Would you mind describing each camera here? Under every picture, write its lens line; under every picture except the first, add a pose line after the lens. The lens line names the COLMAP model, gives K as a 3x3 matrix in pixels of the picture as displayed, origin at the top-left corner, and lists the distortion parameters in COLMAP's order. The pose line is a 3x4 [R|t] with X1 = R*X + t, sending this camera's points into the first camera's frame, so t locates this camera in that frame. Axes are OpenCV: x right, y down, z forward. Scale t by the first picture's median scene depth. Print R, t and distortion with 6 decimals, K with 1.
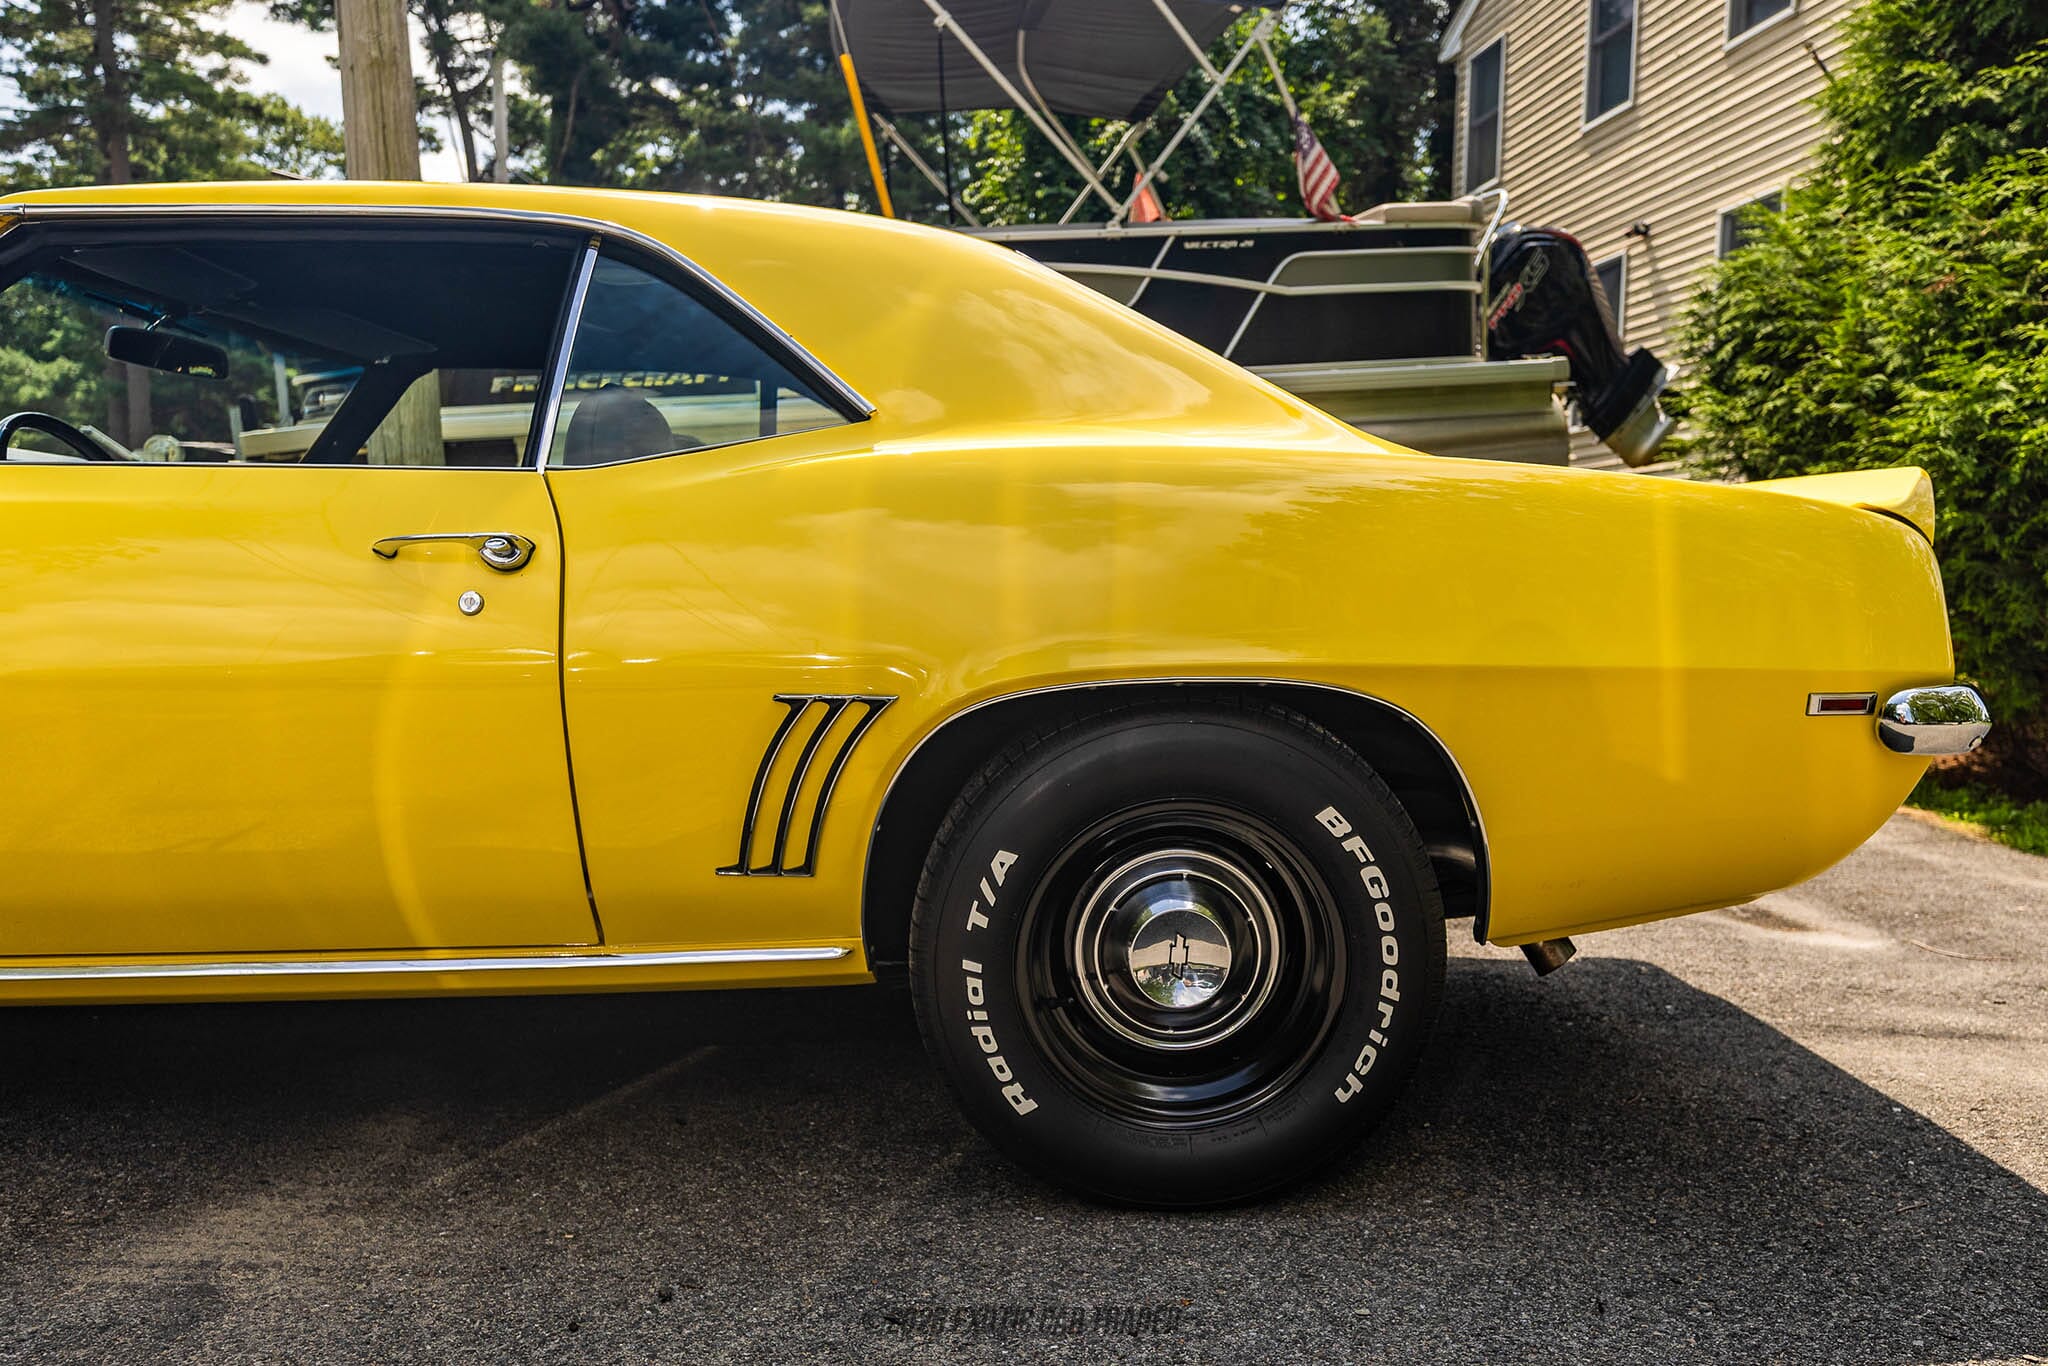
lens RADIAL K [[1606.0, 0, 1098.1], [0, 1606.0, 749.9], [0, 0, 1]] dist [-0.001387, -0.000219]
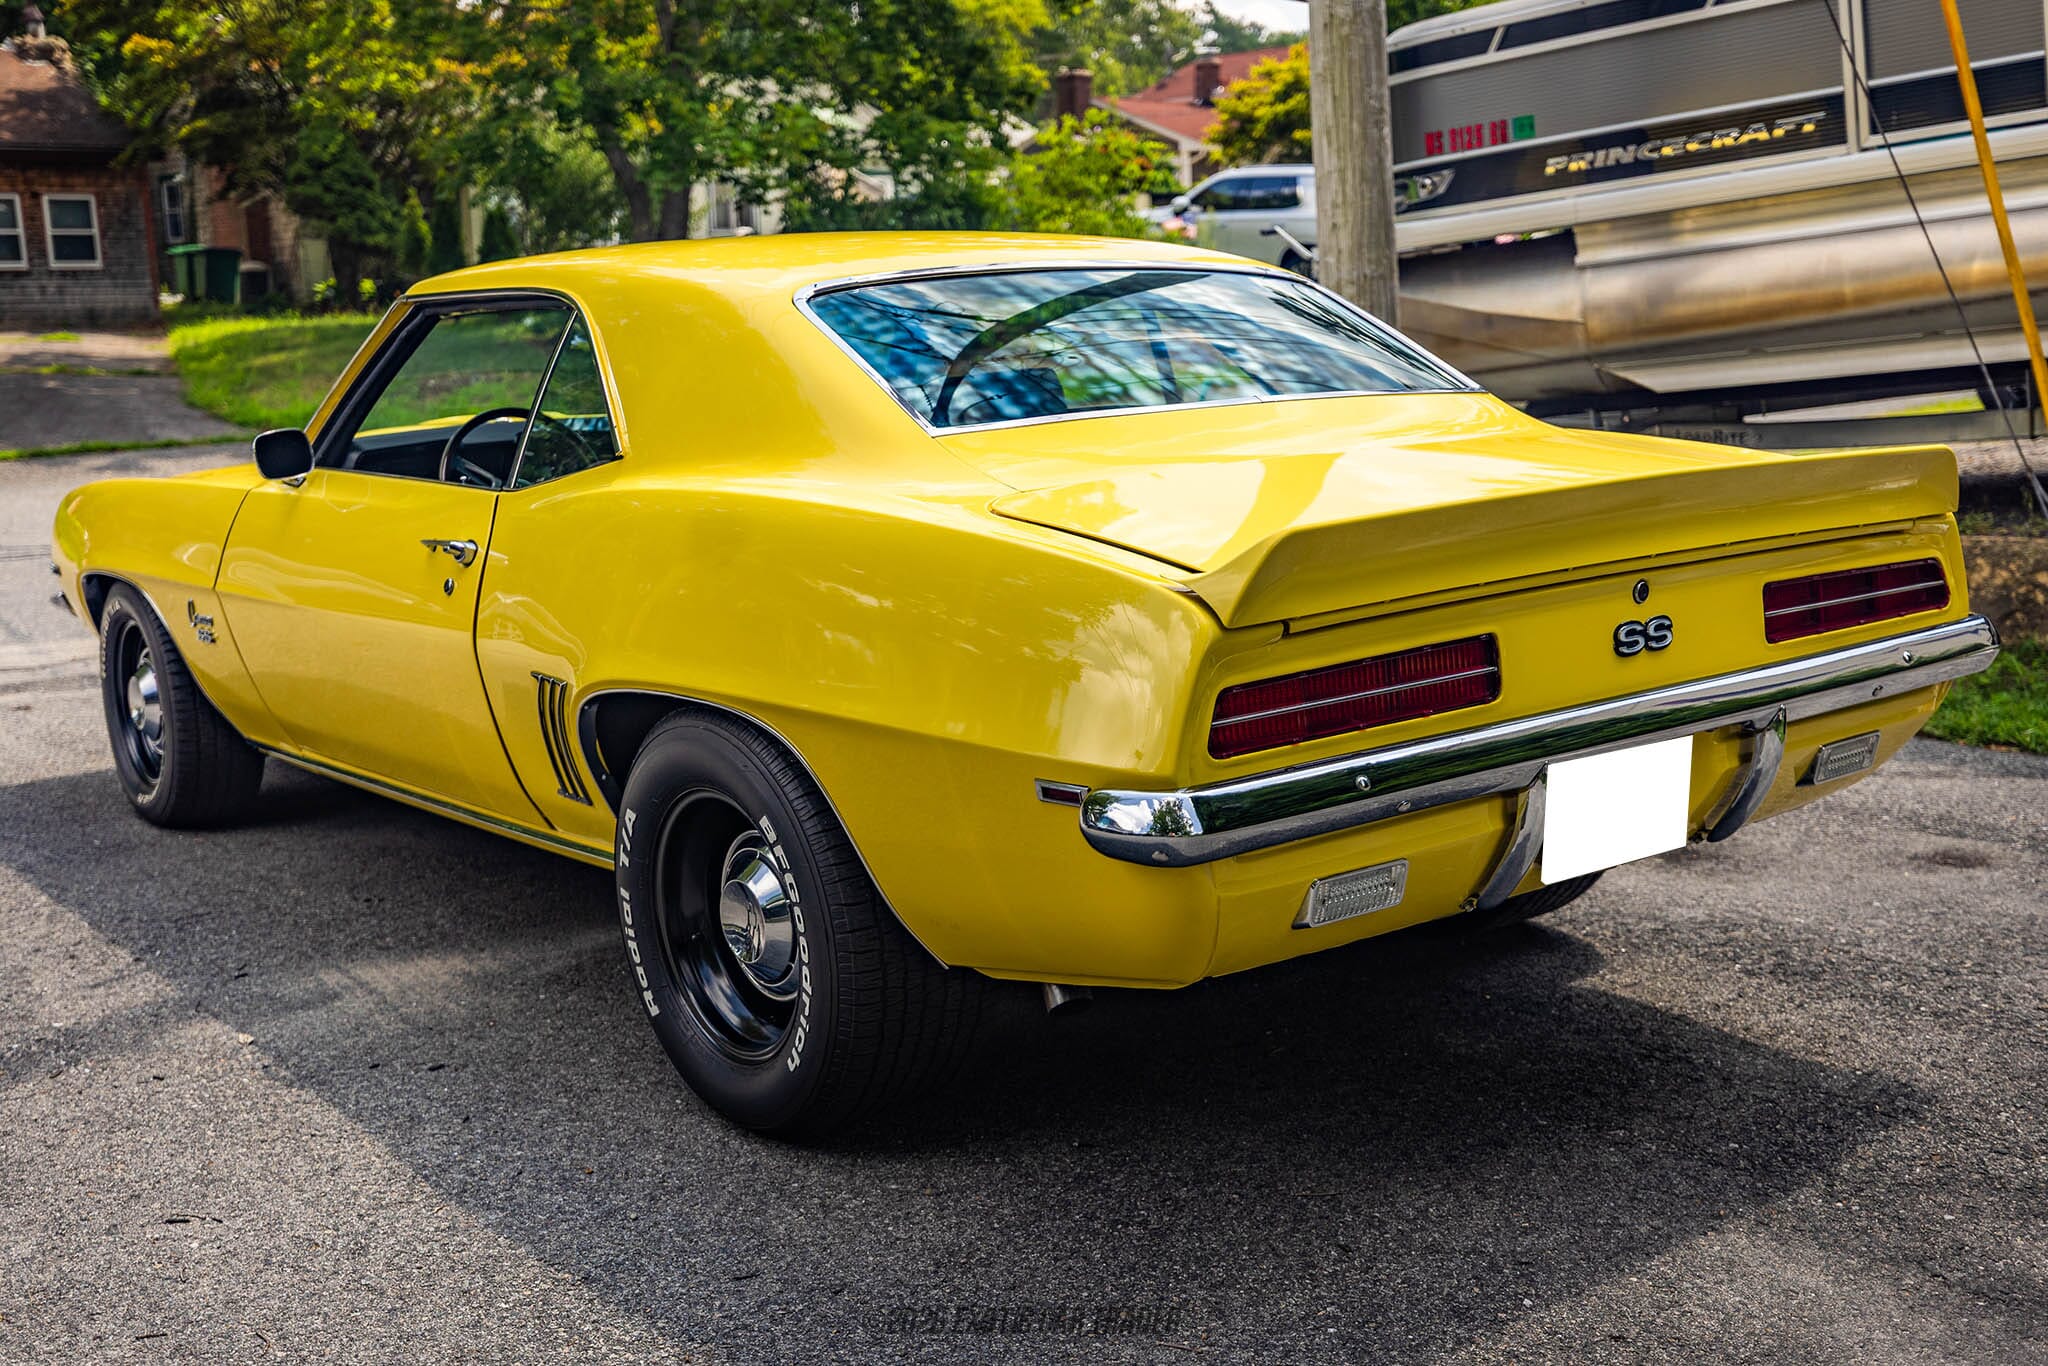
lens RADIAL K [[2211.3, 0, 1024.0], [0, 2211.3, 683.0], [0, 0, 1]] dist [-0.000884, 0.011336]
pose [[0.596366, 0.111090, -0.794988, 0.508605], [-0.041403, 0.993316, 0.107745, -0.080551], [0.801644, -0.031341, 0.596979, 0.067122]]
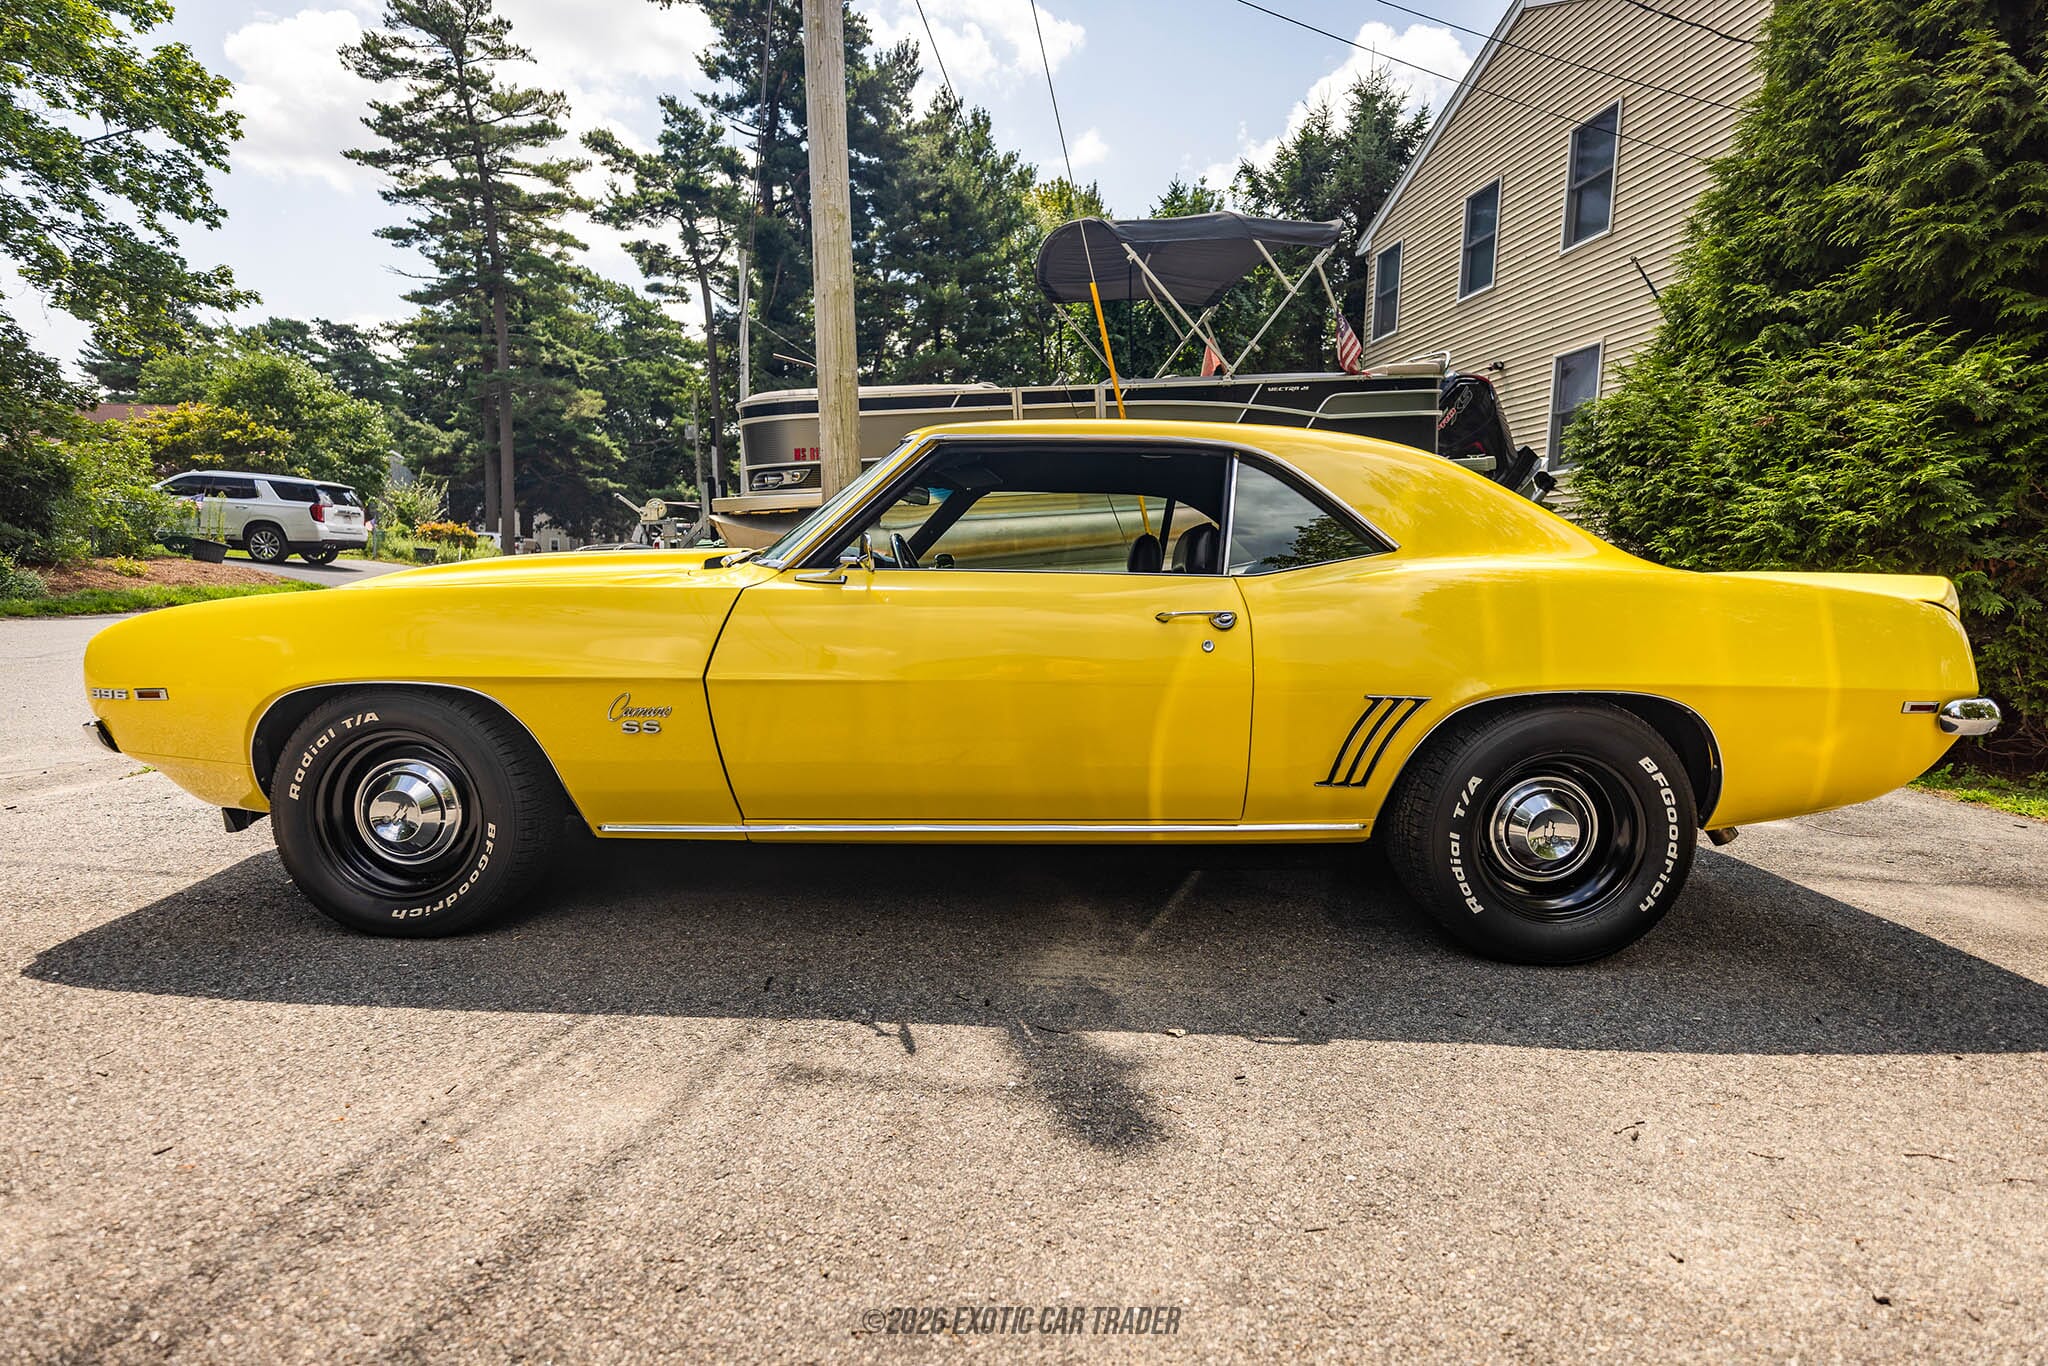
lens RADIAL K [[1018.2, 0, 1024.0], [0, 1018.2, 683.0], [0, 0, 1]] dist [-0.002979, -0.000458]
pose [[0.998693, 0.014997, -0.048852, -0.181558], [-0.014712, 0.999873, 0.006196, -0.016676], [0.048939, -0.005469, 0.998787, -0.083590]]
